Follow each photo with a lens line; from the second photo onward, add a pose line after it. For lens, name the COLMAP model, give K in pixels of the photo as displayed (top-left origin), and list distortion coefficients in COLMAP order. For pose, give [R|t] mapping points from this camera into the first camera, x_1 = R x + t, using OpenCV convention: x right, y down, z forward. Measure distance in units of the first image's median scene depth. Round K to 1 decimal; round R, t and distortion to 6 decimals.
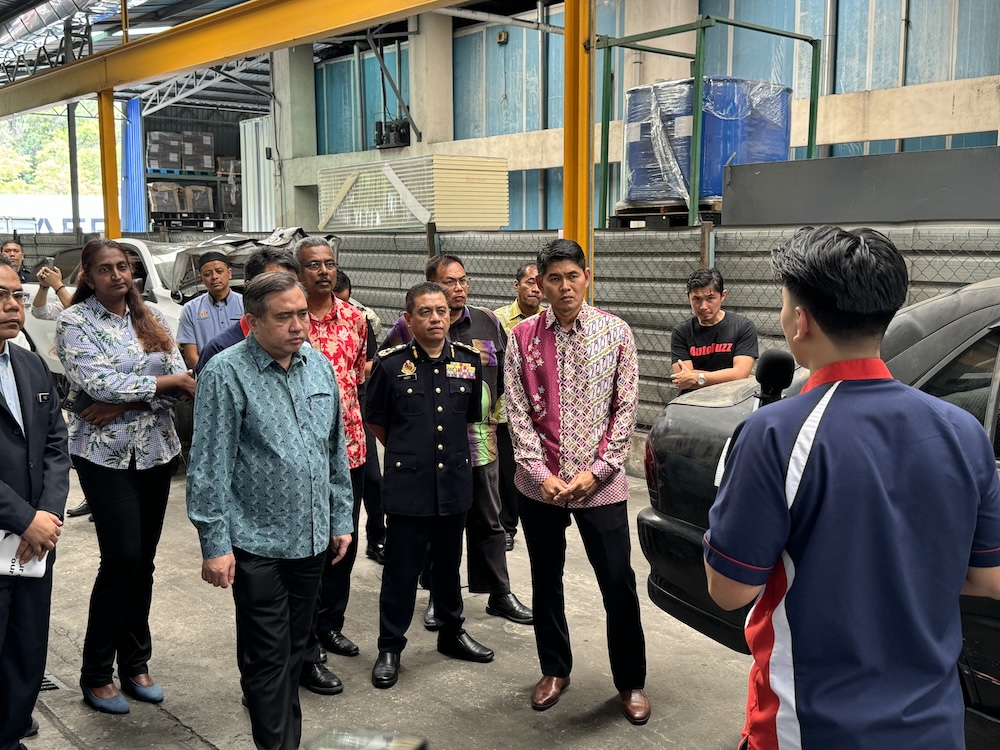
lens RADIAL K [[1128.7, 0, 502.3], [0, 1128.7, 376.3], [0, 0, 1]] dist [-0.009553, 0.000000]
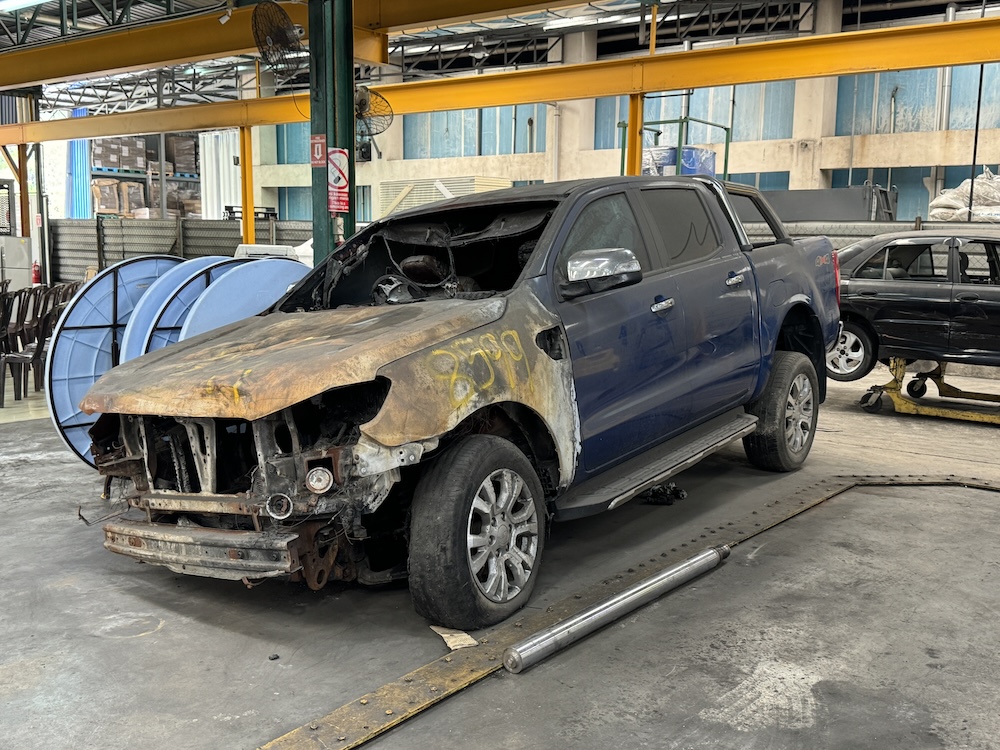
lens RADIAL K [[1006.5, 0, 497.9], [0, 1006.5, 375.7], [0, 0, 1]] dist [0.006611, 0.000000]
pose [[0.979499, -0.010824, 0.201156, -0.135541], [0.007192, 0.999798, 0.018778, 0.028362], [-0.201319, -0.016946, 0.979379, -0.188419]]
